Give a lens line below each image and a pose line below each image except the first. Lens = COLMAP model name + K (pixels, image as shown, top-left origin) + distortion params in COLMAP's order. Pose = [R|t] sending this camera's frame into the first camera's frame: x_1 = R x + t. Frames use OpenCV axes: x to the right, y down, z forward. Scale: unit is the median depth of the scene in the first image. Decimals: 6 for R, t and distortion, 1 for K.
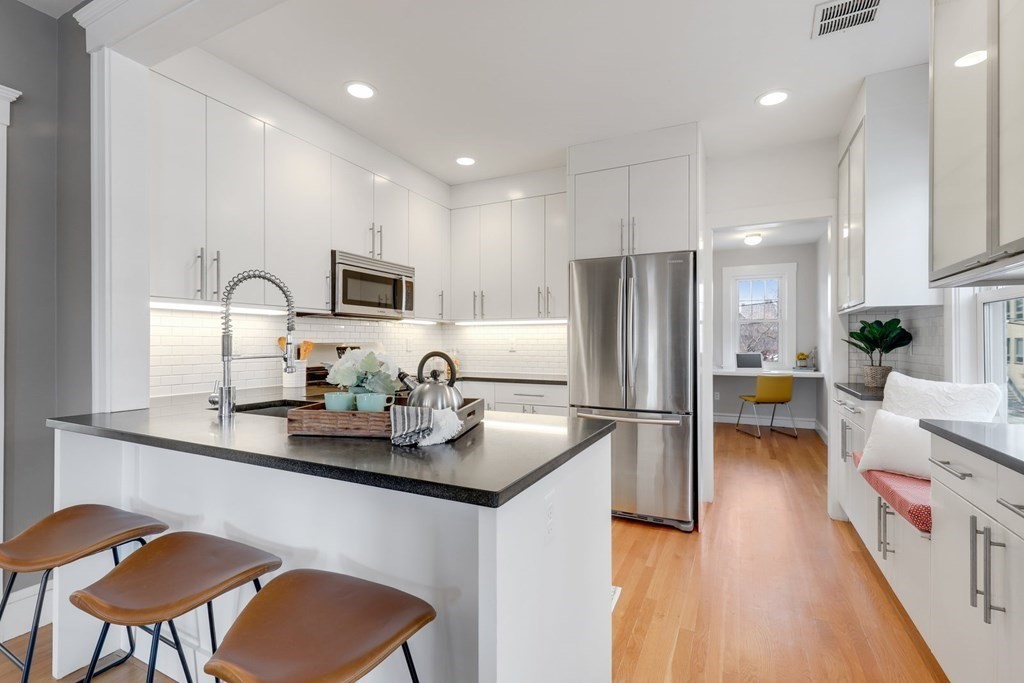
lens RADIAL K [[460.5, 0, 512.0], [0, 460.5, 341.5], [0, 0, 1]] dist [0.010275, -0.000675]
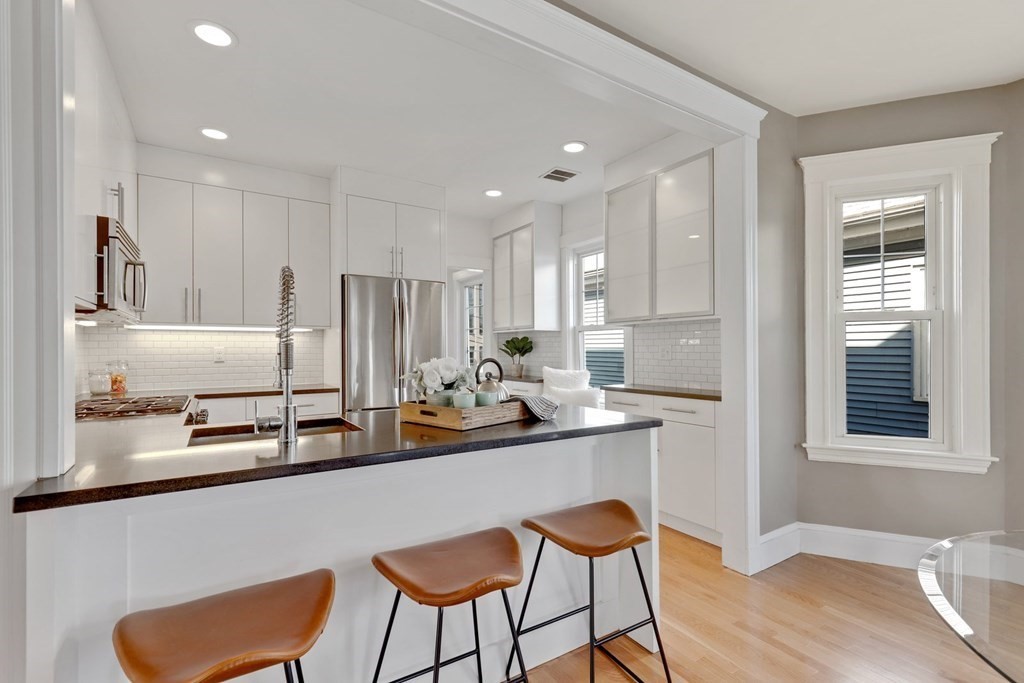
lens RADIAL K [[463.9, 0, 509.5], [0, 463.9, 348.3], [0, 0, 1]] dist [0.010359, -0.000762]
pose [[0.517304, 0.000463, 0.855801, -0.667437], [0.001861, 0.999997, -0.001665, -0.002377], [-0.855800, 0.002454, 0.517302, 0.135266]]
